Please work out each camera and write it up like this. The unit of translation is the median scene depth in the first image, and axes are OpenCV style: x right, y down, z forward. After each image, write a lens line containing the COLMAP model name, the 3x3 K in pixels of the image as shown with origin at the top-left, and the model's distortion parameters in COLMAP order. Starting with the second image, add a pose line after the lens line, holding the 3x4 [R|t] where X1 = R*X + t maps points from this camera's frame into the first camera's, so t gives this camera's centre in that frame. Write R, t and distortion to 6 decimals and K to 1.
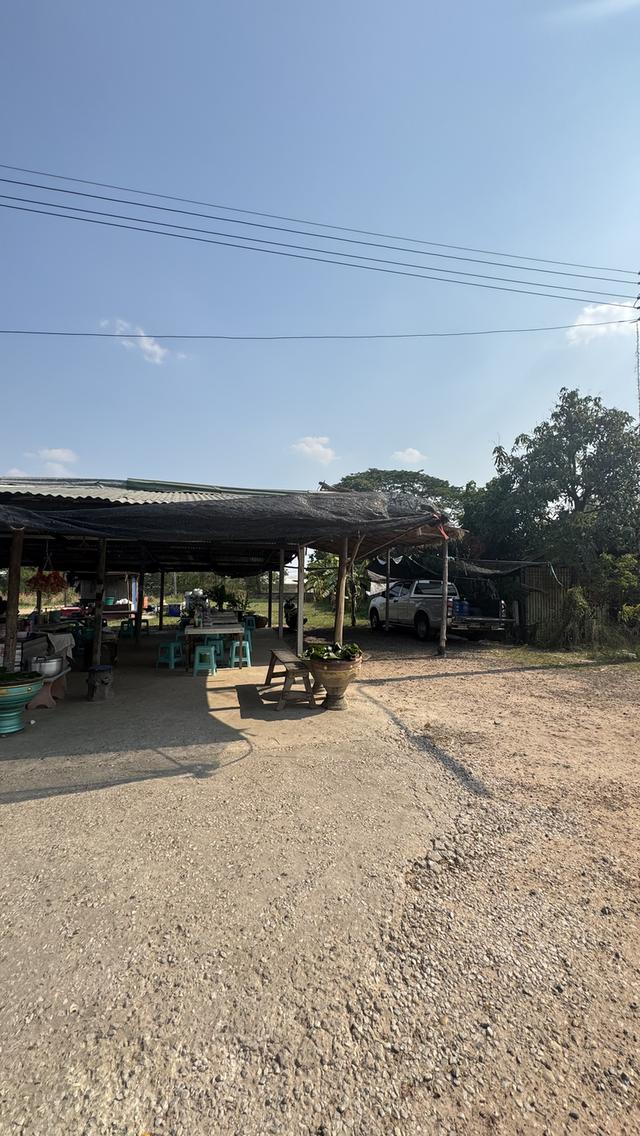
lens RADIAL K [[454.6, 0, 318.6], [0, 454.6, 567.5], [0, 0, 1]] dist [-0.005795, 0.001400]
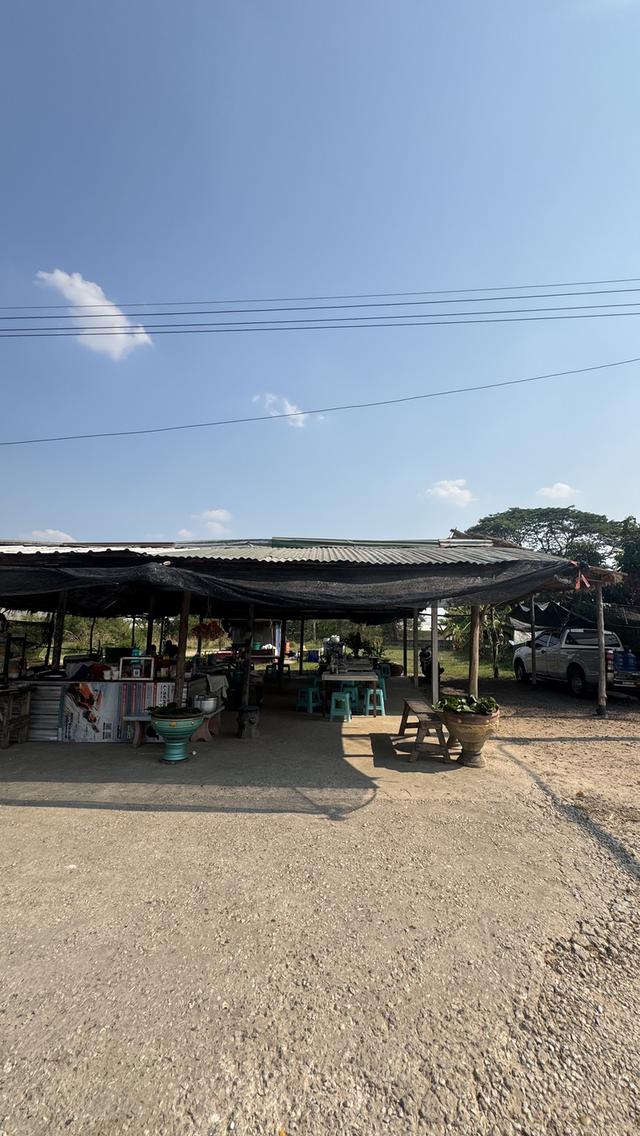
lens RADIAL K [[454.6, 0, 319.5], [0, 454.6, 566.2], [0, 0, 1]] dist [-0.005795, 0.001400]
pose [[0.956890, -0.032682, -0.288607, 0.019629], [0.002514, 0.994544, -0.104289, -0.008605], [0.290441, 0.099068, 0.951751, -0.046214]]
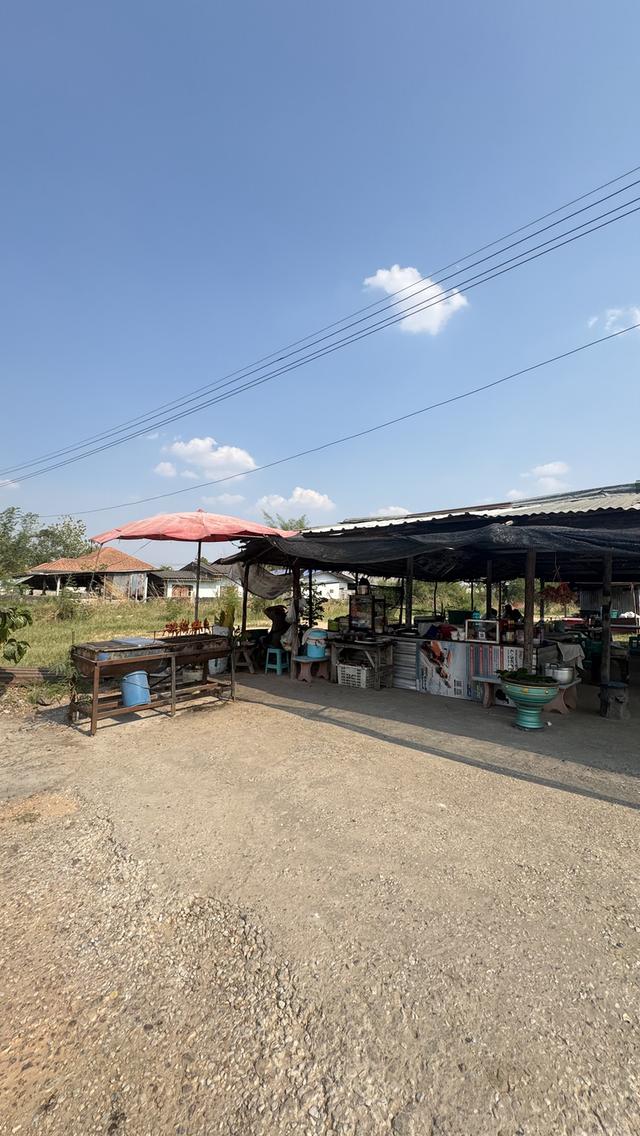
lens RADIAL K [[454.6, 0, 320.2], [0, 454.6, 567.3], [0, 0, 1]] dist [-0.005795, 0.001400]
pose [[0.543845, -0.036193, -0.838405, -0.009123], [0.016979, 0.999340, -0.032127, -0.004452], [0.839014, 0.003237, 0.544100, -0.040298]]
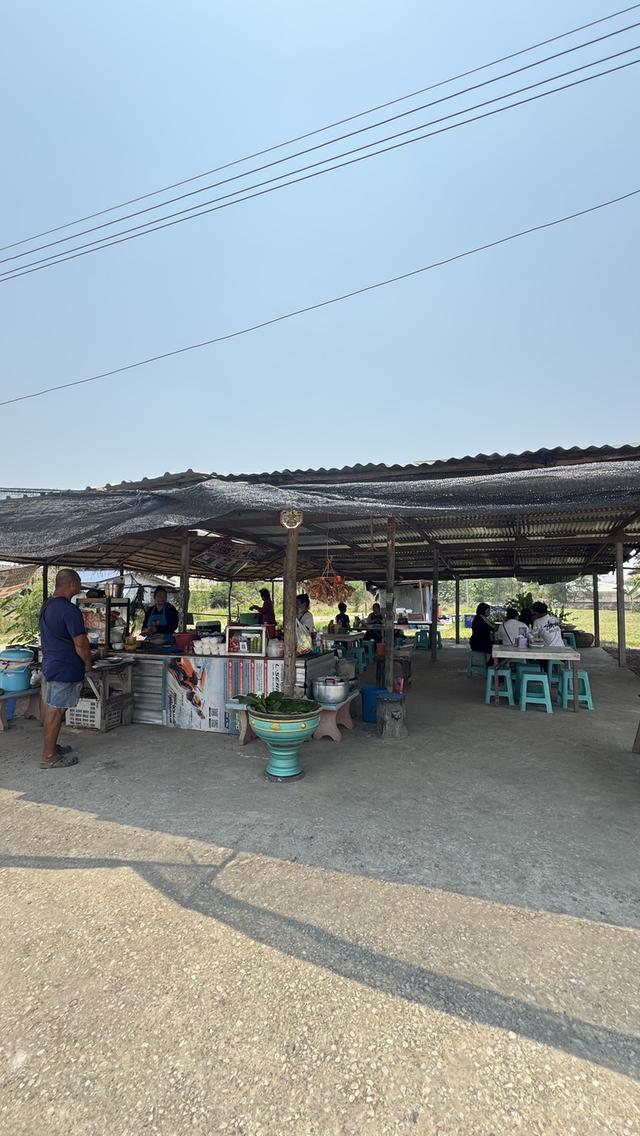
lens RADIAL K [[454.6, 0, 313.3], [0, 454.6, 567.6], [0, 0, 1]] dist [-0.005795, 0.001400]
pose [[0.806081, -0.043254, -0.590223, -0.122006], [0.032262, 0.999054, -0.029154, 0.014968], [0.590926, 0.004459, 0.806714, 0.309262]]
